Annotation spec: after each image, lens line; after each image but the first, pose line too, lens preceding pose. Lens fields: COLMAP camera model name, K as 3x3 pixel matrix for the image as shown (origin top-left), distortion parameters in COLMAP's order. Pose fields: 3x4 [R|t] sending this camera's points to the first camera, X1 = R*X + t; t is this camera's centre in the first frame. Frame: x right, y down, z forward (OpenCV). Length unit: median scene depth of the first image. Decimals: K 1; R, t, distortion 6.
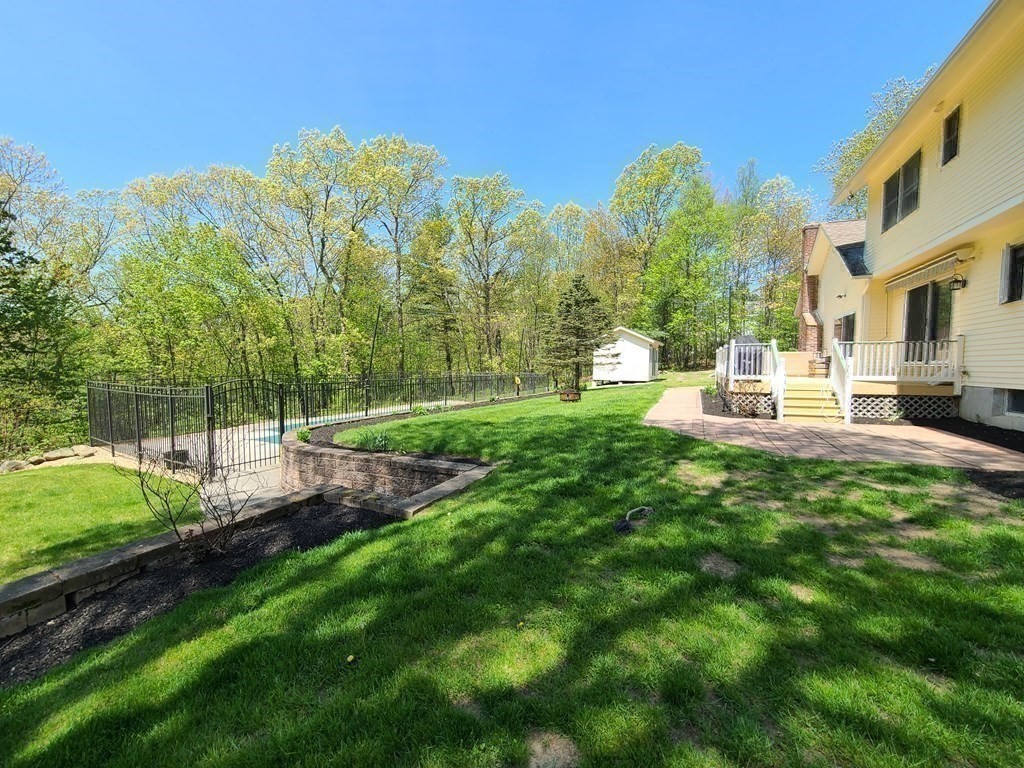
lens RADIAL K [[419.9, 0, 508.4], [0, 419.9, 389.3], [0, 0, 1]] dist [-0.001222, -0.000947]
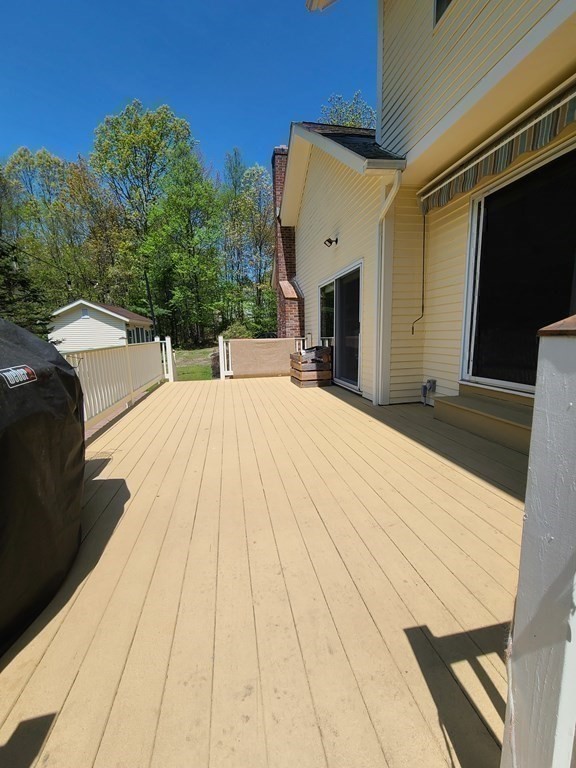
lens RADIAL K [[315.0, 0, 282.9], [0, 315.0, 381.4], [0, 0, 1]] dist [-0.001222, -0.000947]
pose [[0.826618, -0.107747, 0.552353, 0.383610], [0.060900, 0.992863, 0.102537, -0.066424], [-0.559459, -0.051121, 0.827280, 0.532790]]
